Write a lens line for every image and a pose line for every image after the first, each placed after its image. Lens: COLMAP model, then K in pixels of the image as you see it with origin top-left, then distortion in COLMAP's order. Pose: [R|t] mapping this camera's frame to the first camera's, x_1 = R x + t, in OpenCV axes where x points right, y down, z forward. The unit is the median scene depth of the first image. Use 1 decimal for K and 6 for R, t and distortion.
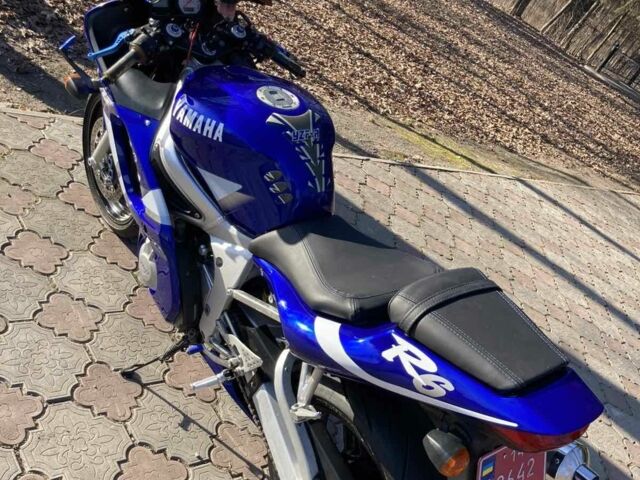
lens RADIAL K [[698.5, 0, 320.0], [0, 698.5, 240.0], [0, 0, 1]] dist [0.109616, -0.269900]
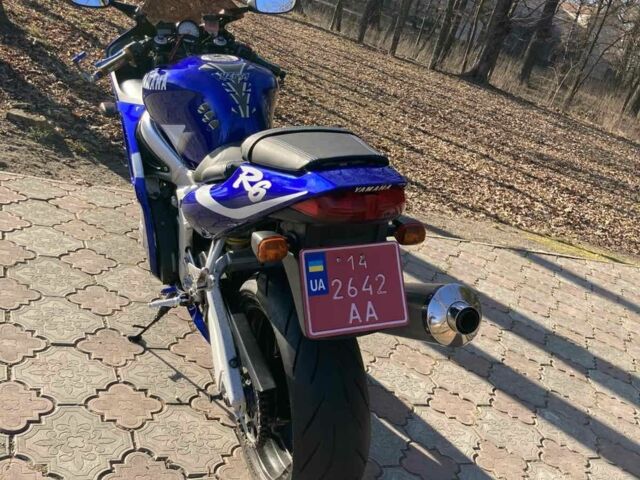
lens RADIAL K [[695.8, 0, 323.3], [0, 695.8, 247.1], [0, 0, 1]] dist [0.162288, -0.511662]
pose [[0.951471, -0.110114, -0.287365, 0.370994], [0.025708, 0.958969, -0.282342, 0.399211], [0.306664, 0.261252, 0.915262, 0.040214]]
